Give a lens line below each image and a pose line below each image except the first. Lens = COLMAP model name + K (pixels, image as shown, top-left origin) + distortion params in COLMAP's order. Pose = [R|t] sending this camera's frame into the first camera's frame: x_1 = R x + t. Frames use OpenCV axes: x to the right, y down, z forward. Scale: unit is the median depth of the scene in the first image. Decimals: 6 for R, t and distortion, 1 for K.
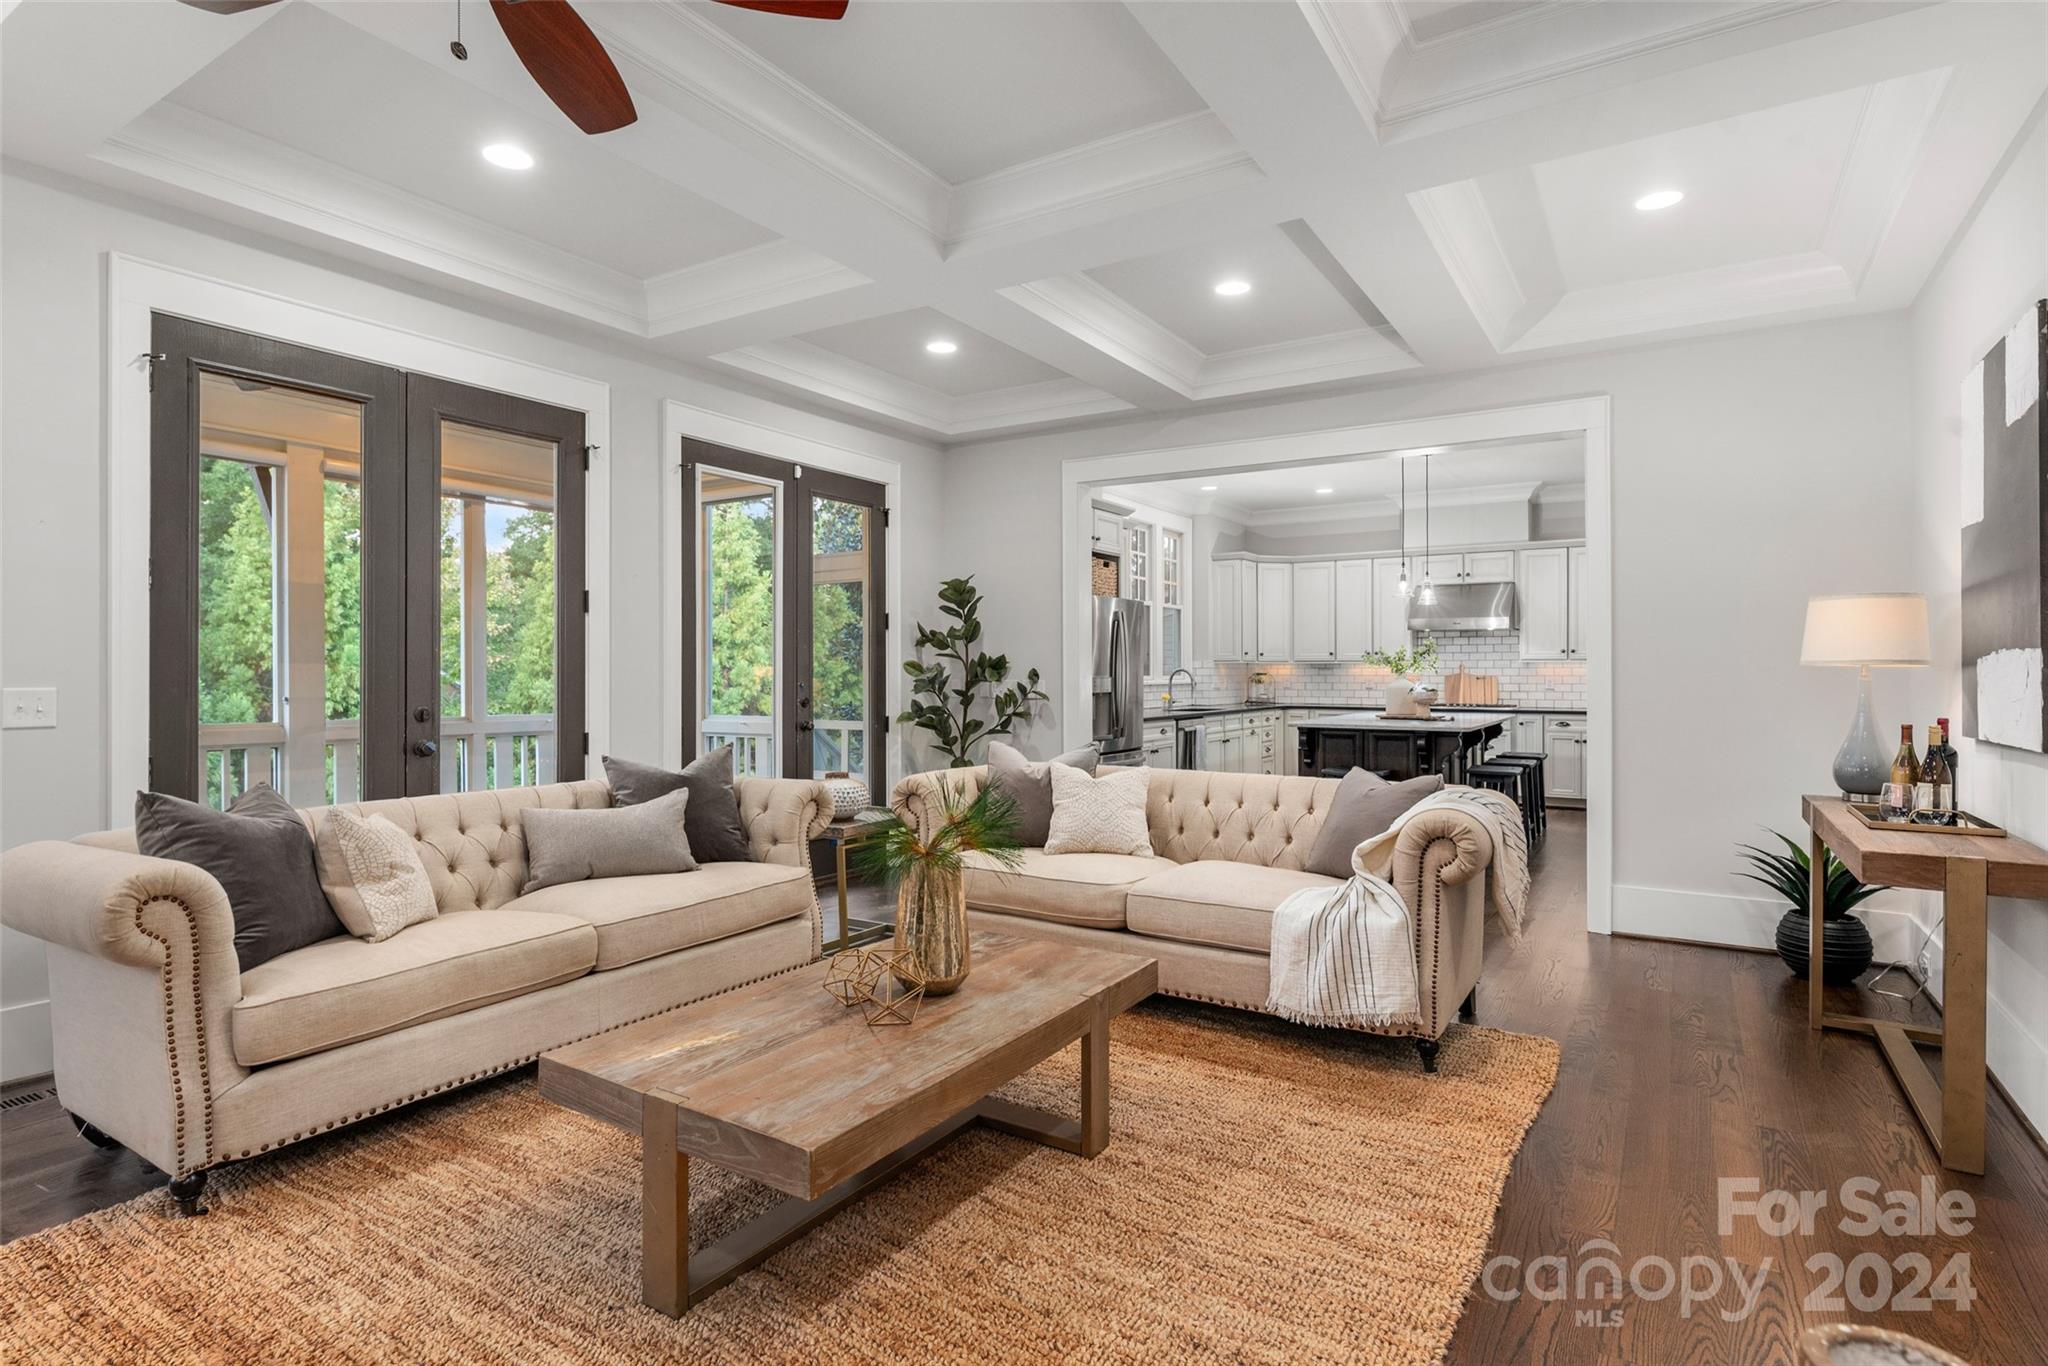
lens RADIAL K [[1047.1, 0, 1022.1], [0, 1047.1, 675.2], [0, 0, 1]] dist [-0.004817, -0.000561]
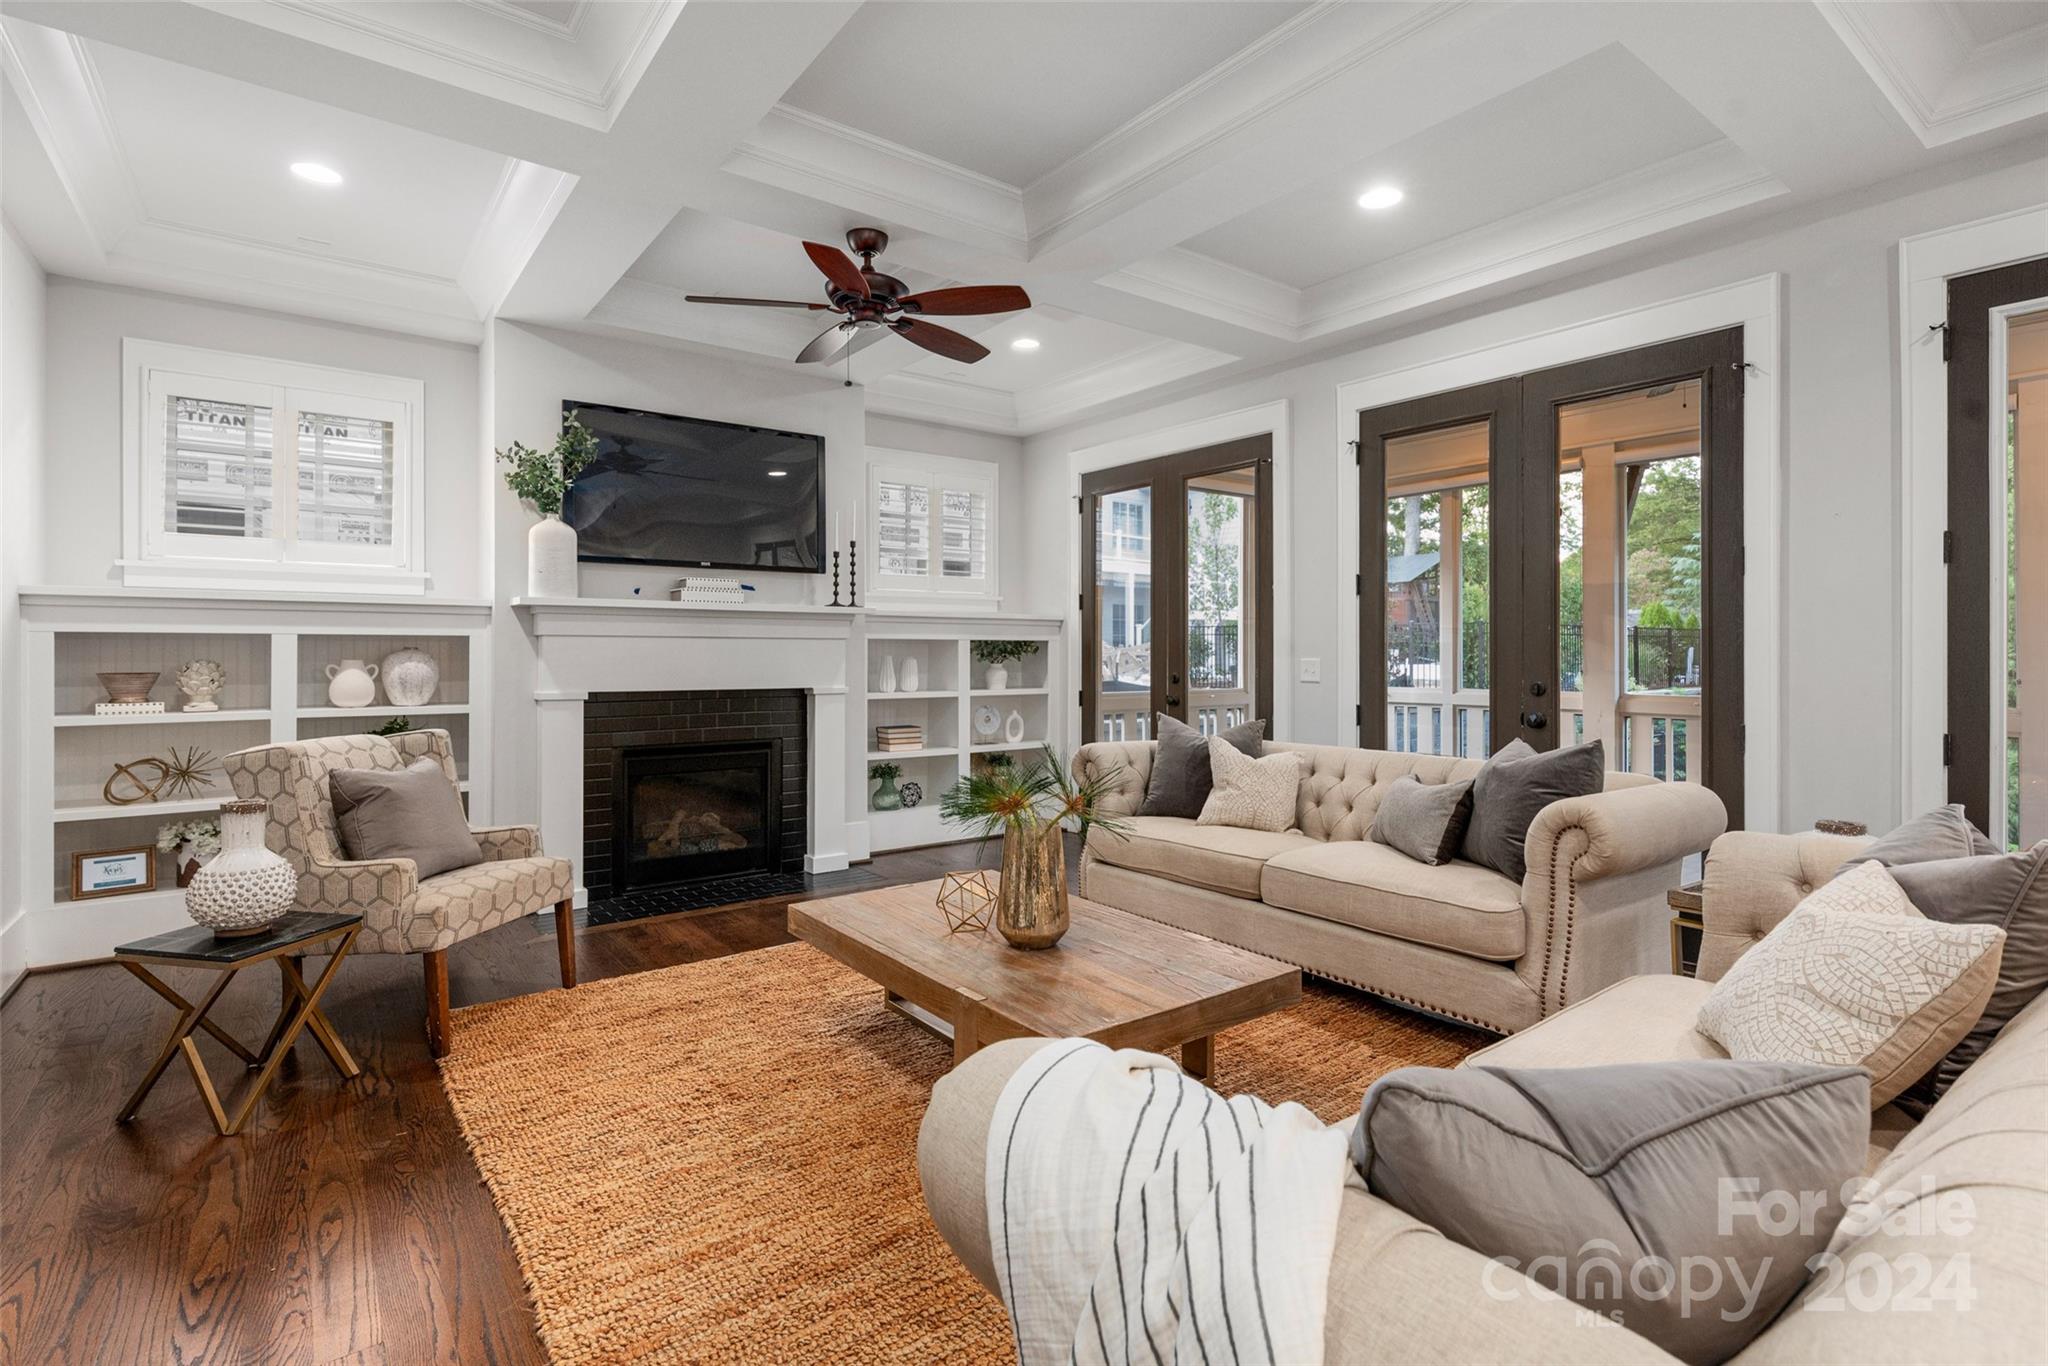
lens RADIAL K [[957.7, 0, 1016.1], [0, 957.7, 662.0], [0, 0, 1]] dist [0.000697, 0.000250]
pose [[-0.354070, 0.012504, -0.935135, 0.615040], [-0.001689, 0.999900, 0.014009, -0.003414], [0.935217, 0.006539, -0.354014, 0.972741]]
